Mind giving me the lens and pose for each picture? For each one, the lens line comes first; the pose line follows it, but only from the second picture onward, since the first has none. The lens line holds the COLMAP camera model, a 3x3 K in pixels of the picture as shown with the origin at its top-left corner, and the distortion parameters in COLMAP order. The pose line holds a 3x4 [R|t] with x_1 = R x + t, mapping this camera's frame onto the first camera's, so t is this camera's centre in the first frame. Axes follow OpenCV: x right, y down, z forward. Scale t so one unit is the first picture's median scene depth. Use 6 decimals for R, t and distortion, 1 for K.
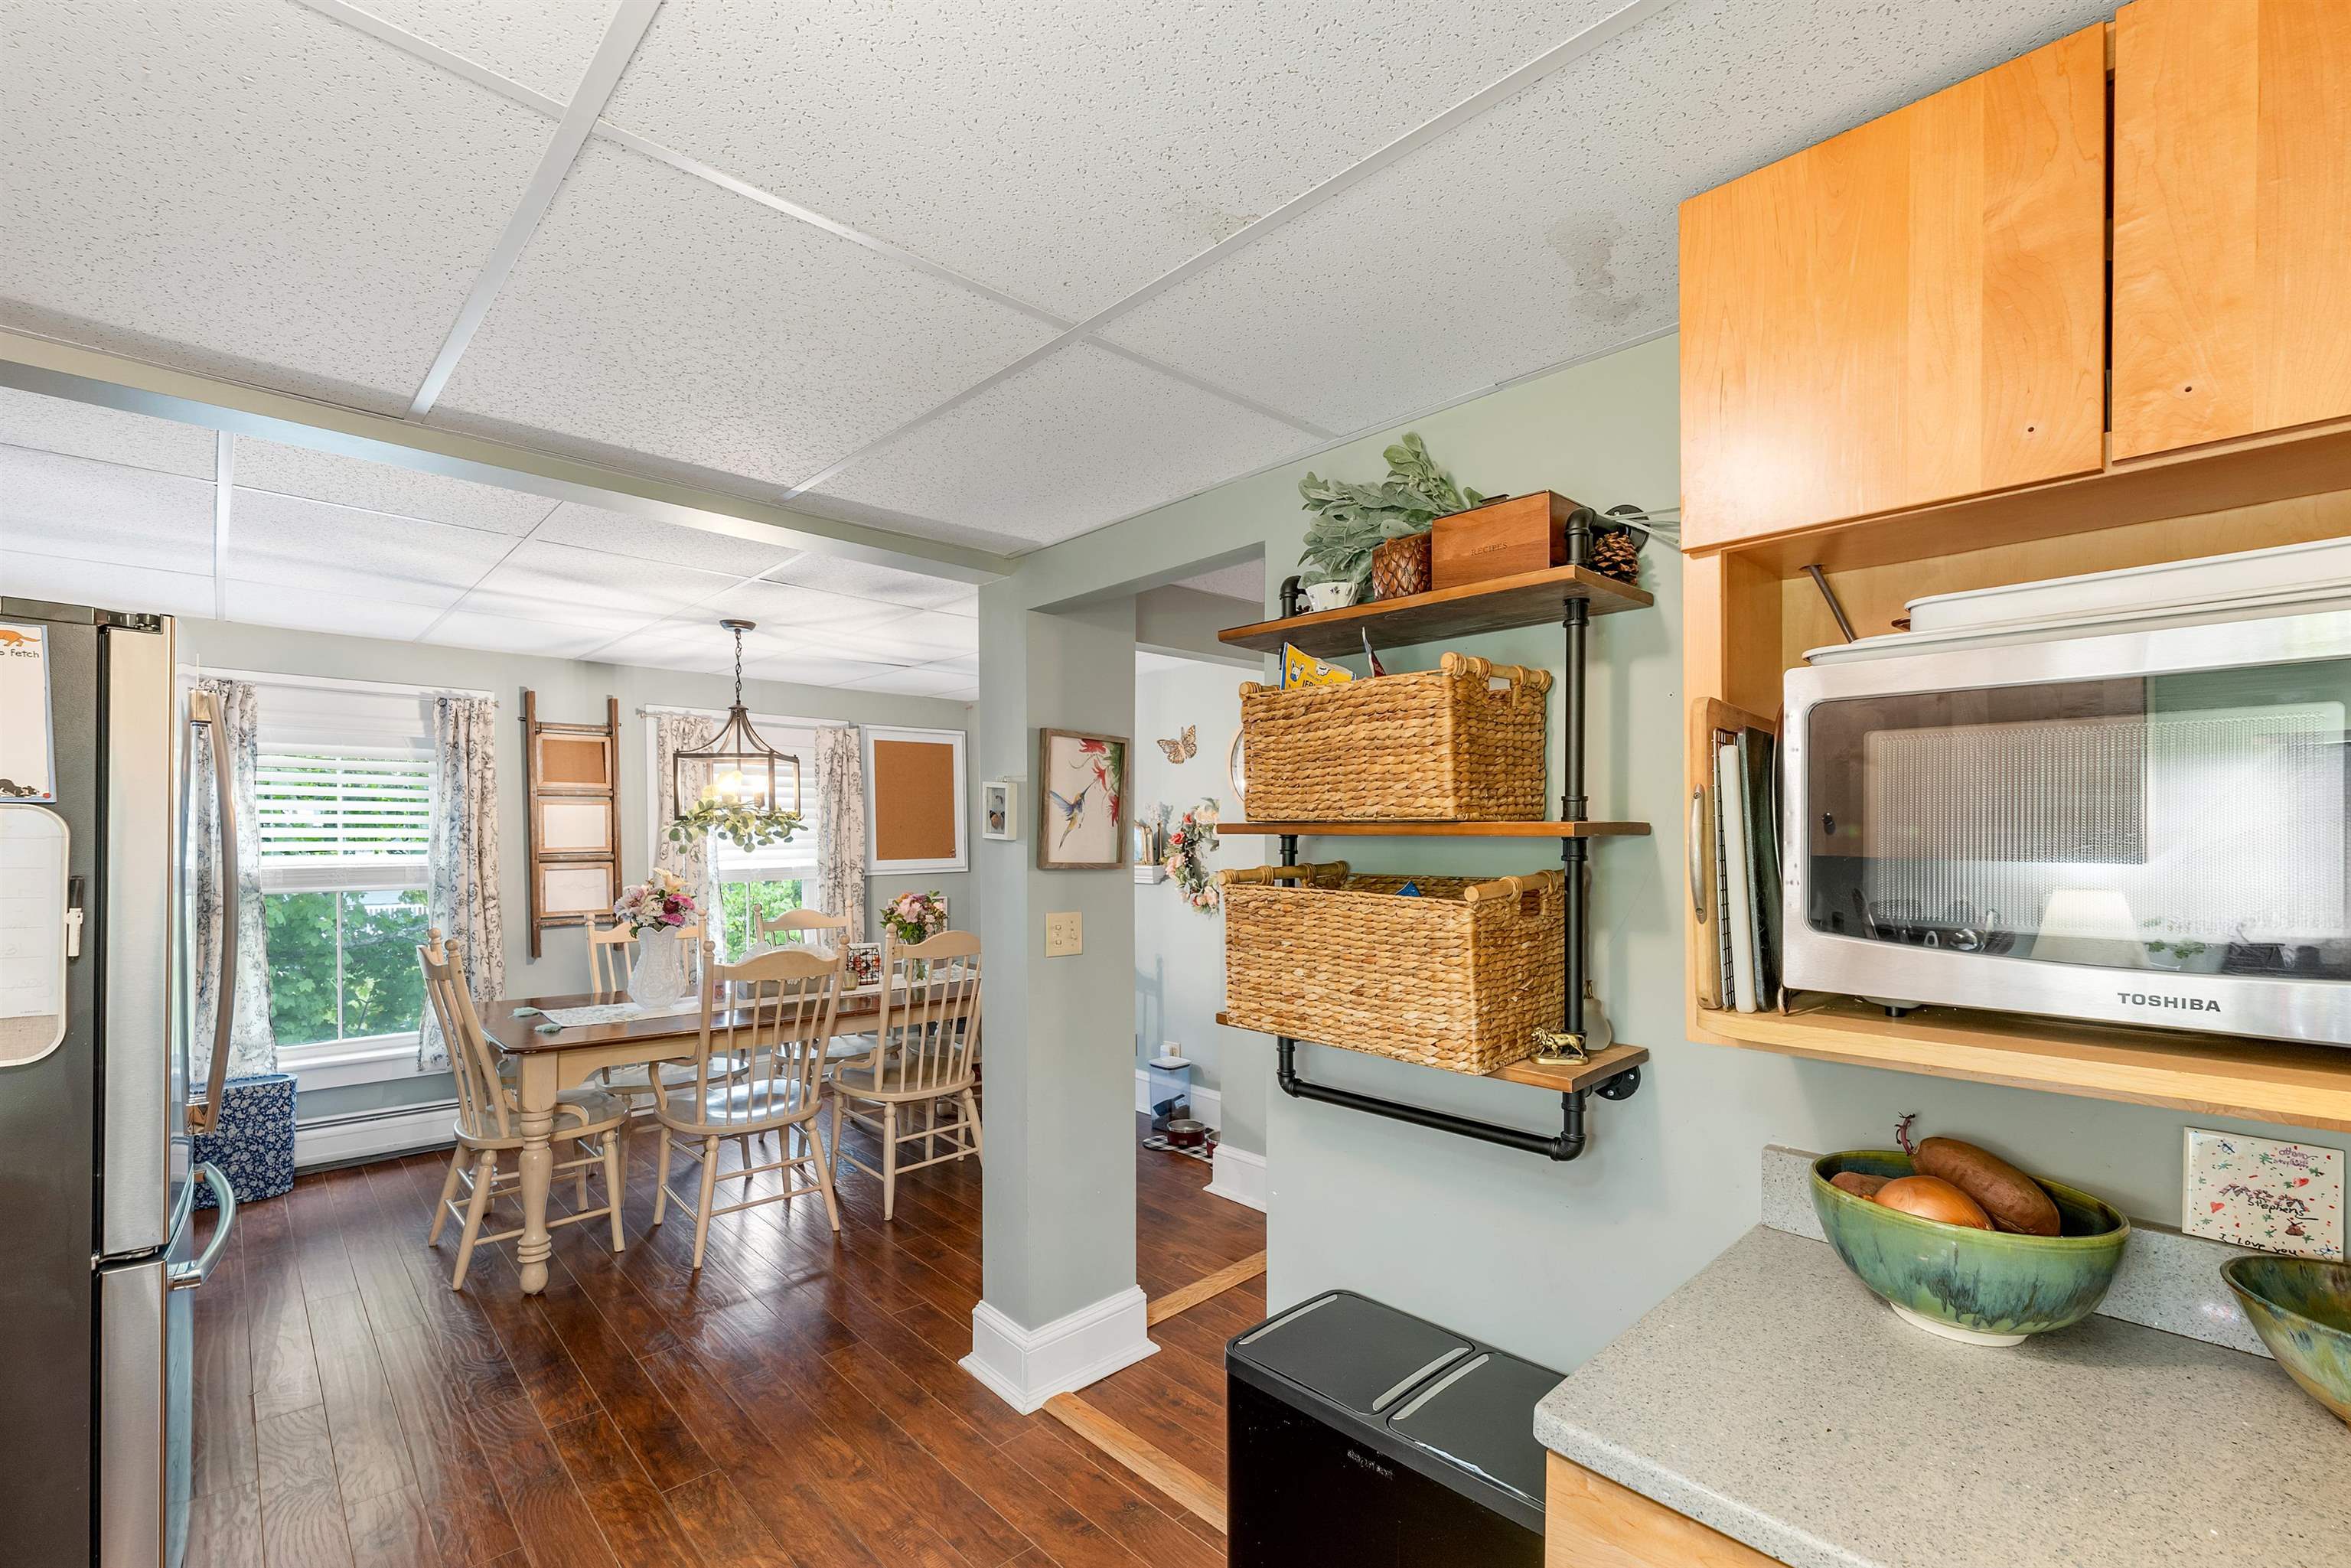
lens RADIAL K [[988.3, 0, 1184.1], [0, 988.3, 838.8], [0, 0, 1]] dist [-0.001515, -0.000140]
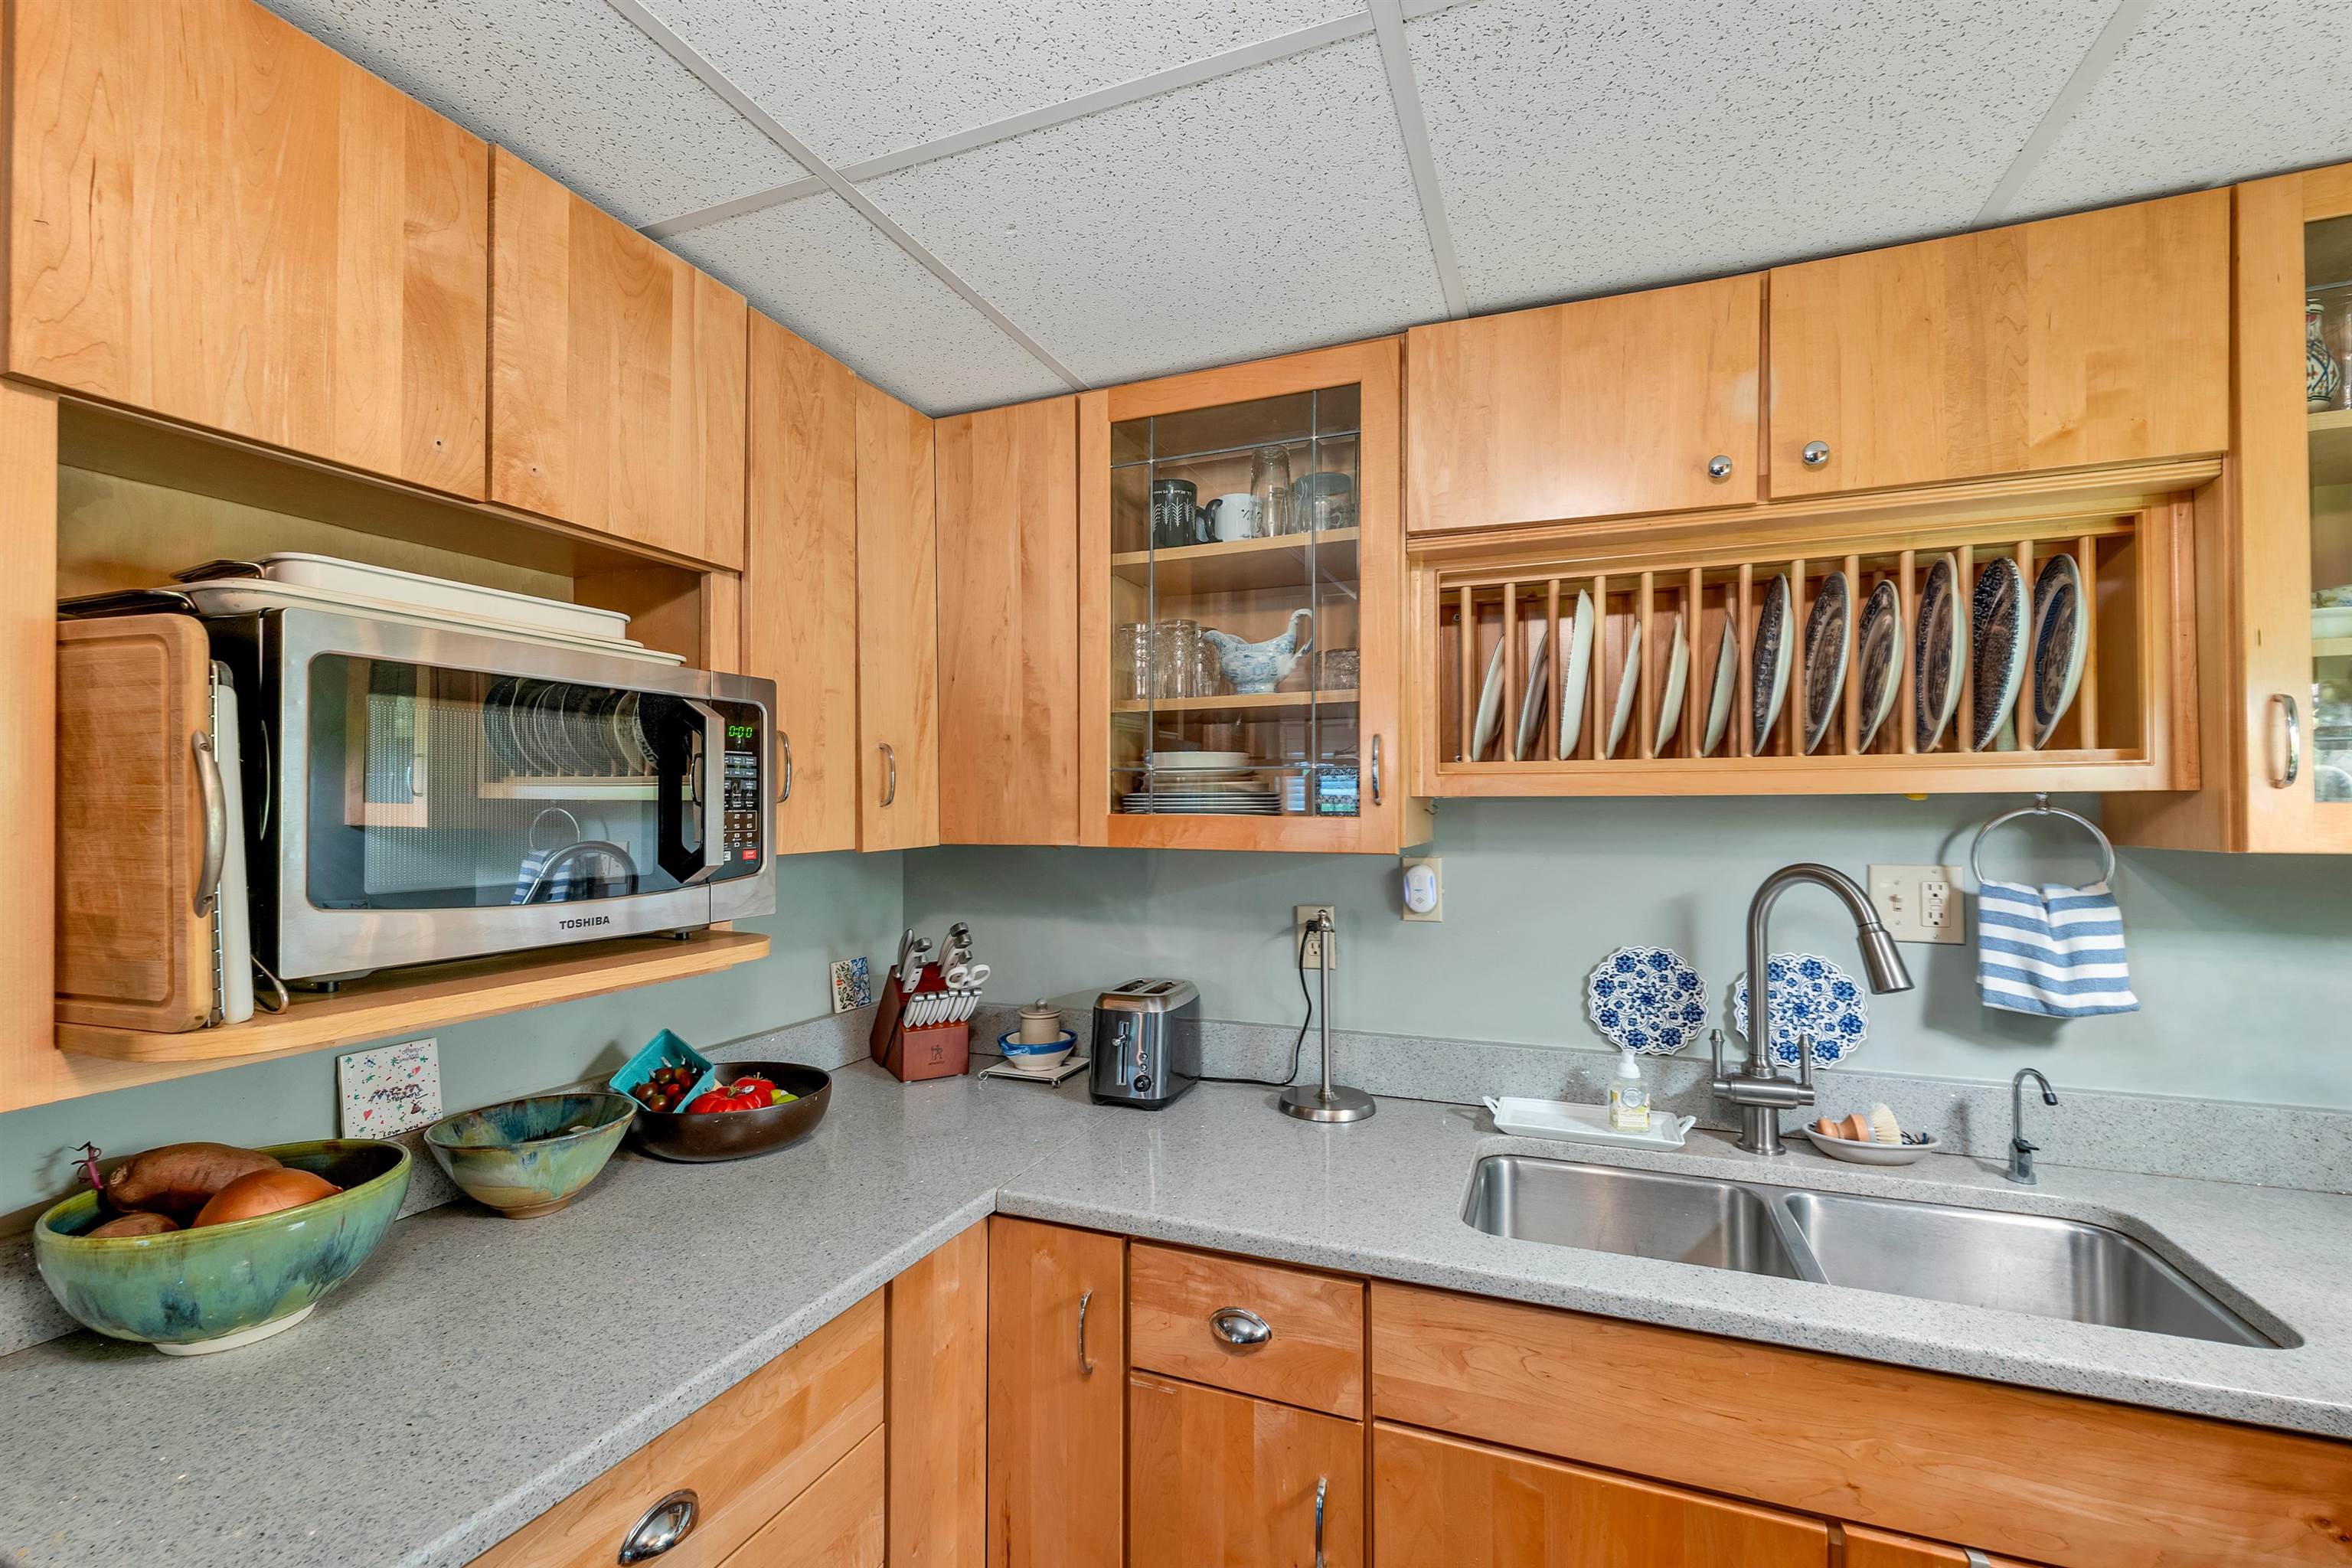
lens RADIAL K [[988.7, 0, 1181.2], [0, 988.7, 792.2], [0, 0, 1]] dist [-0.001515, -0.000140]
pose [[-0.406856, 0.010684, 0.913430, -0.487962], [0.003088, 0.999942, -0.010321, -0.000429], [-0.913487, -0.001378, -0.406865, 0.642126]]
